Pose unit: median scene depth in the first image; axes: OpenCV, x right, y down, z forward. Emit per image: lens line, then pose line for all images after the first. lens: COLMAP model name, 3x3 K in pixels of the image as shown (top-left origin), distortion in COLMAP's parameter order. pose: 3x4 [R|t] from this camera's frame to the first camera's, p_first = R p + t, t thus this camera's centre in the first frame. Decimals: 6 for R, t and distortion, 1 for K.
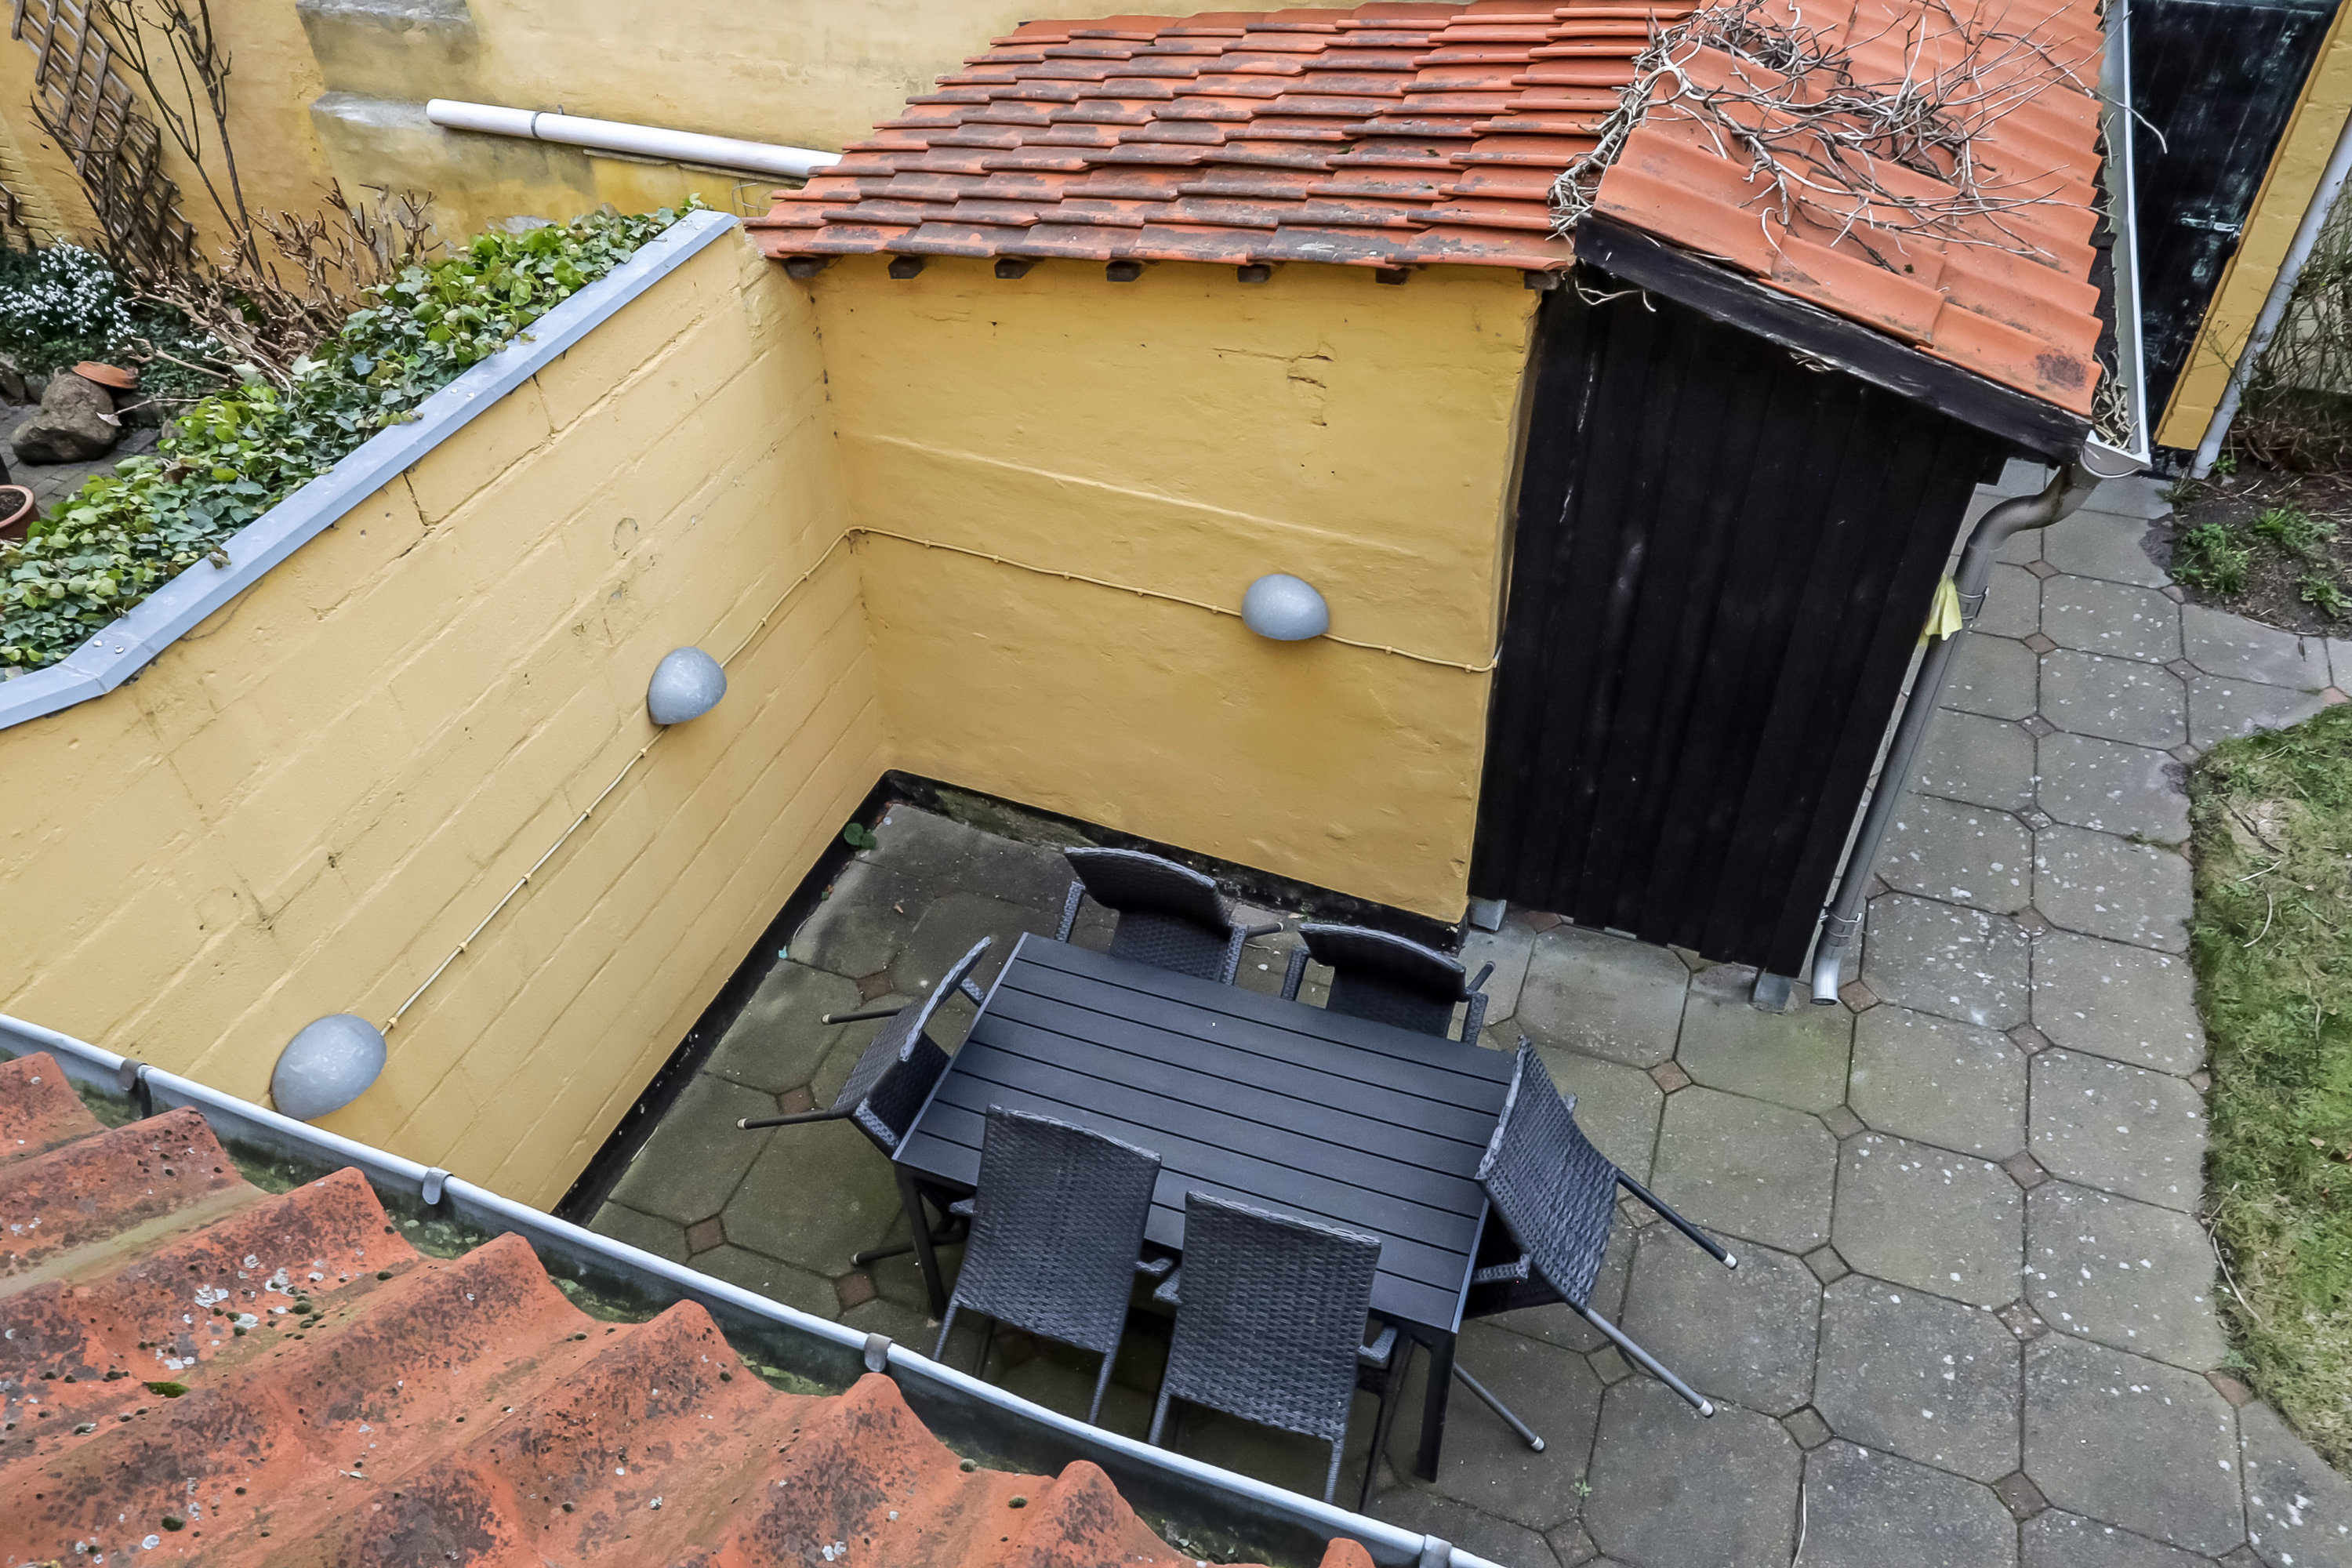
lens RADIAL K [[1503.3, 0, 1173.8], [0, 1503.3, 690.5], [0, 0, 1]] dist [0.002299, 0.003141]
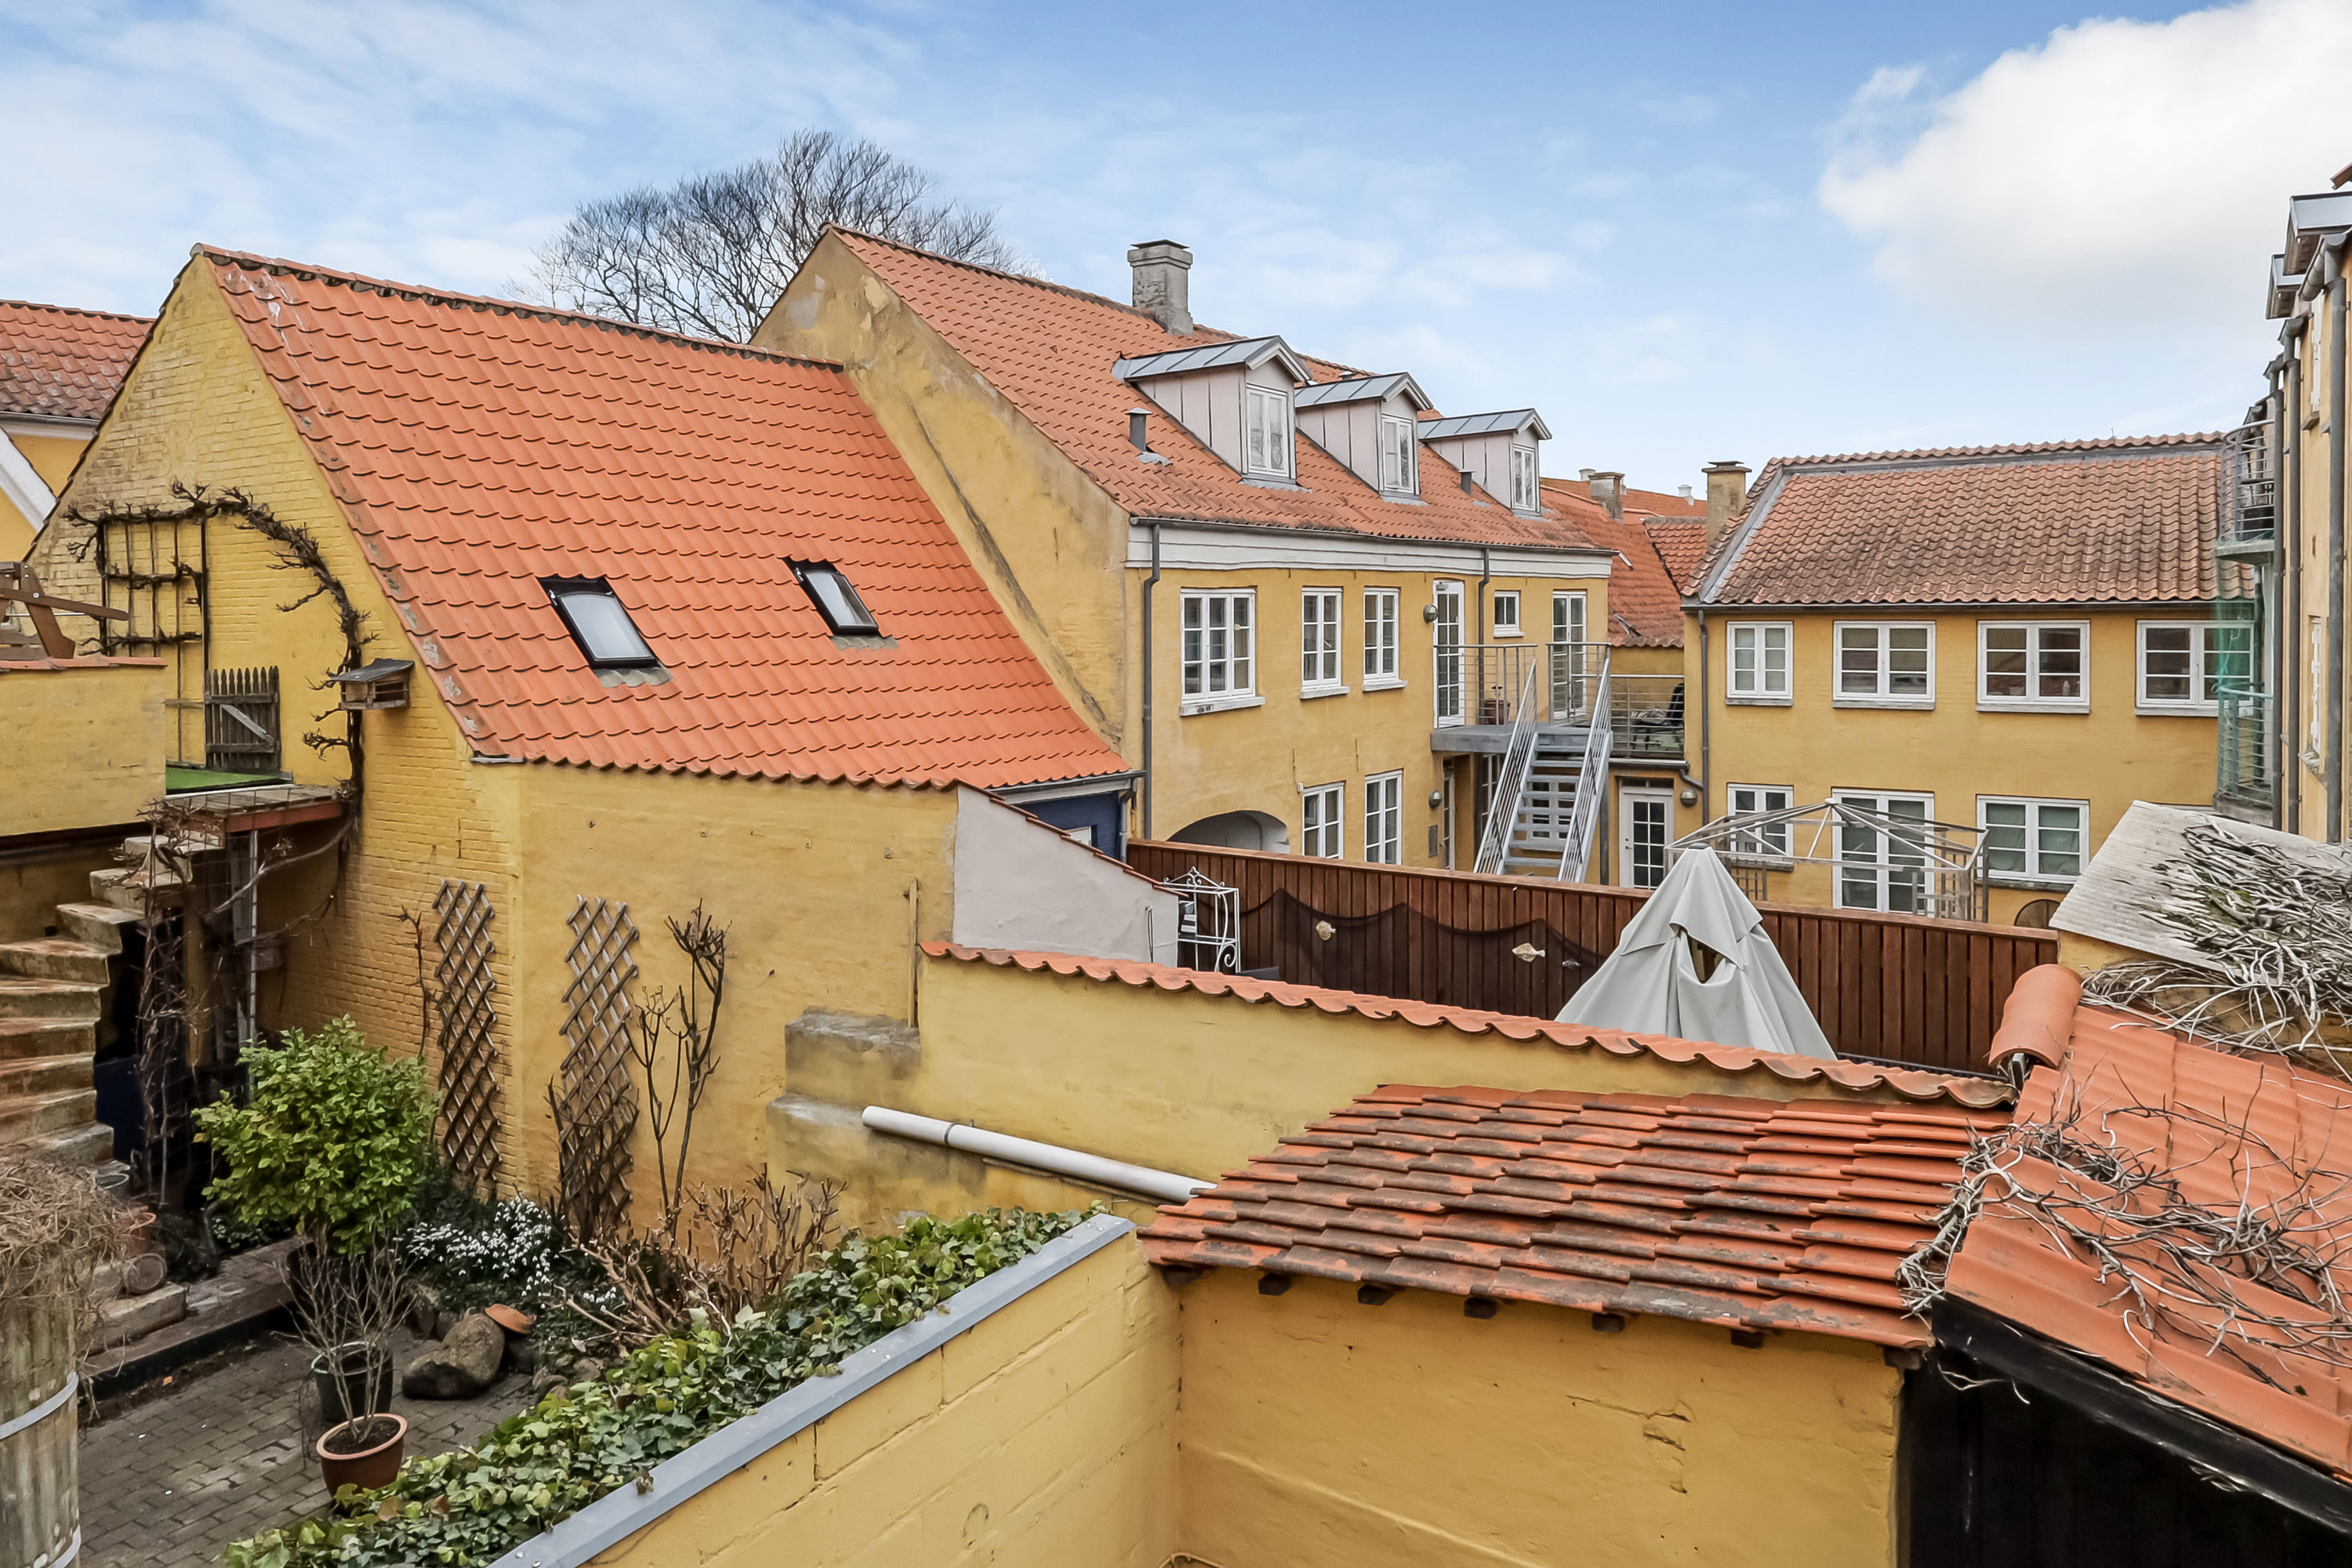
lens RADIAL K [[1503.3, 0, 1173.8], [0, 1503.3, 690.5], [0, 0, 1]] dist [0.002299, 0.003141]
pose [[0.981580, 0.031881, -0.188370, -0.060560], [-0.142918, 0.776845, -0.613258, 0.069572], [0.126784, 0.628884, 0.767093, -0.131872]]
